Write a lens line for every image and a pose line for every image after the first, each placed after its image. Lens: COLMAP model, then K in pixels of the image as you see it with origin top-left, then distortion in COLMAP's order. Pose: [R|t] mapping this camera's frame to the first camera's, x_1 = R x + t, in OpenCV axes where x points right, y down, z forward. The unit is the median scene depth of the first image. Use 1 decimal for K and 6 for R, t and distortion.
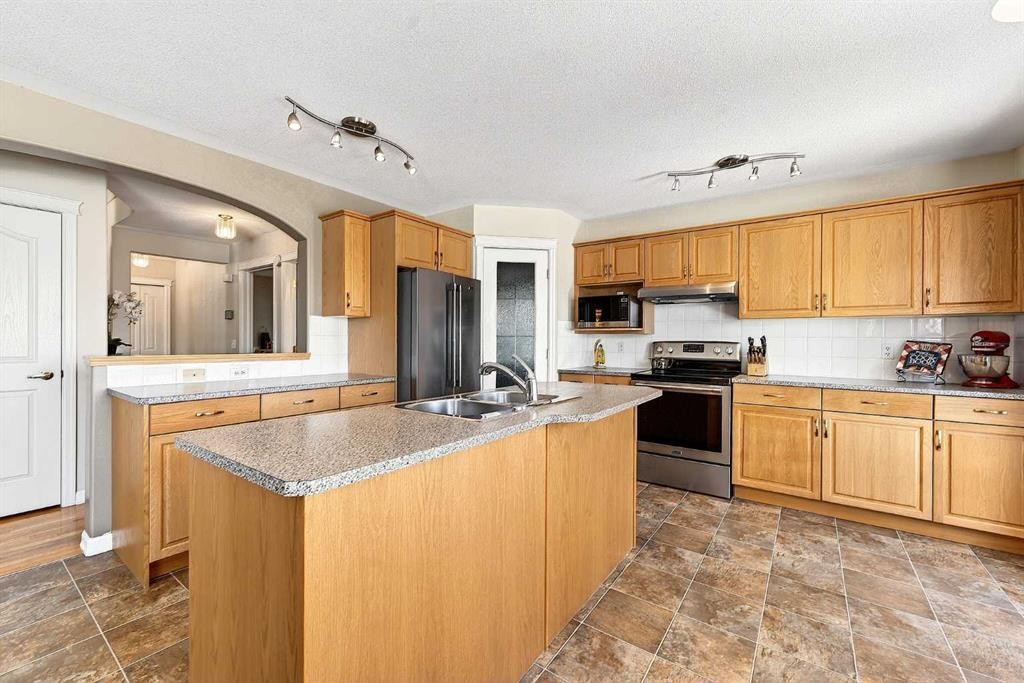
lens RADIAL K [[416.4, 0, 509.8], [0, 416.4, 340.6], [0, 0, 1]] dist [-0.003920, 0.000473]
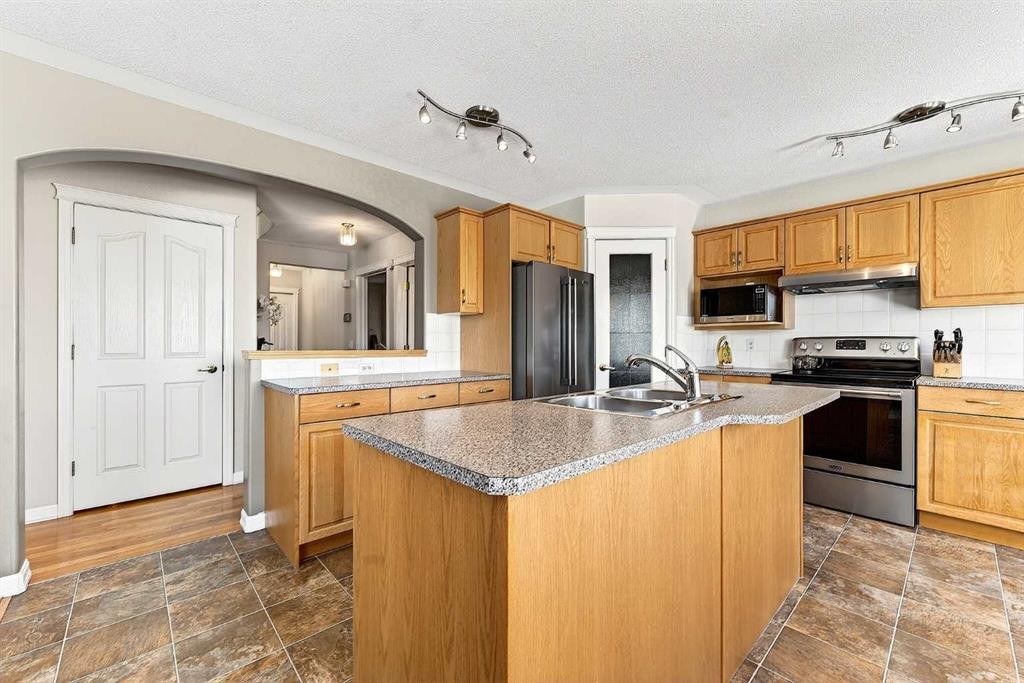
lens RADIAL K [[416.4, 0, 510.5], [0, 416.4, 341.6], [0, 0, 1]] dist [-0.003920, 0.000473]
pose [[0.979862, -0.004926, -0.199616, -0.087256], [0.003911, 0.999977, -0.005476, 0.018157], [0.199639, 0.004585, 0.979859, 0.046875]]
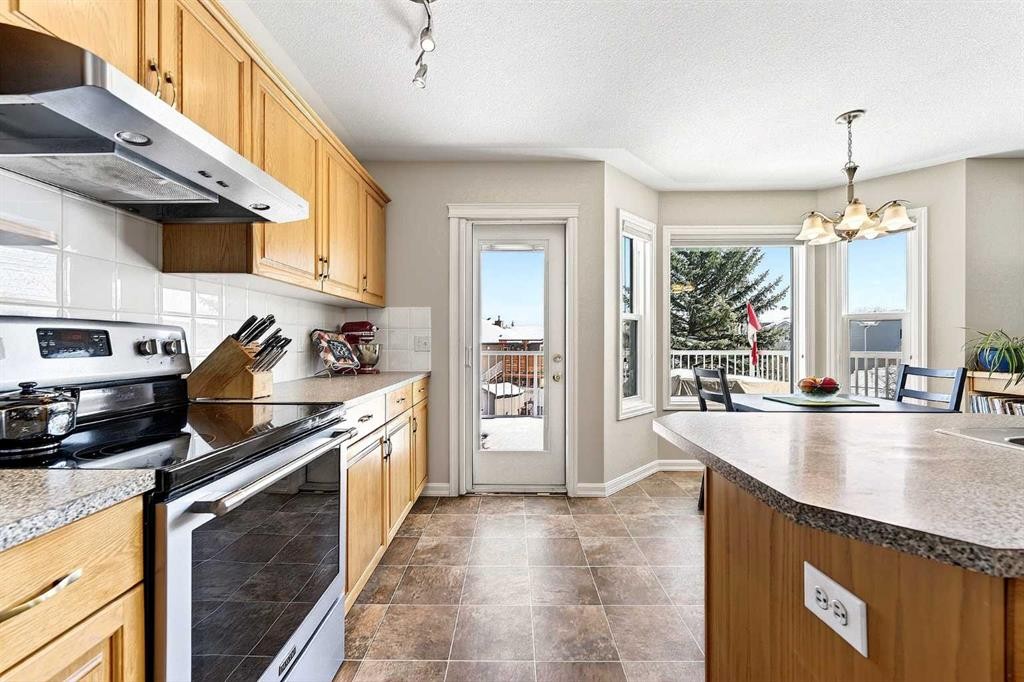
lens RADIAL K [[416.4, 0, 509.8], [0, 416.4, 337.9], [0, 0, 1]] dist [-0.003920, 0.000473]
pose [[-0.601230, 0.000088, 0.799076, 0.038064], [-0.001494, 0.999998, -0.001234, 0.020038], [-0.799075, -0.001936, -0.601229, 1.218174]]
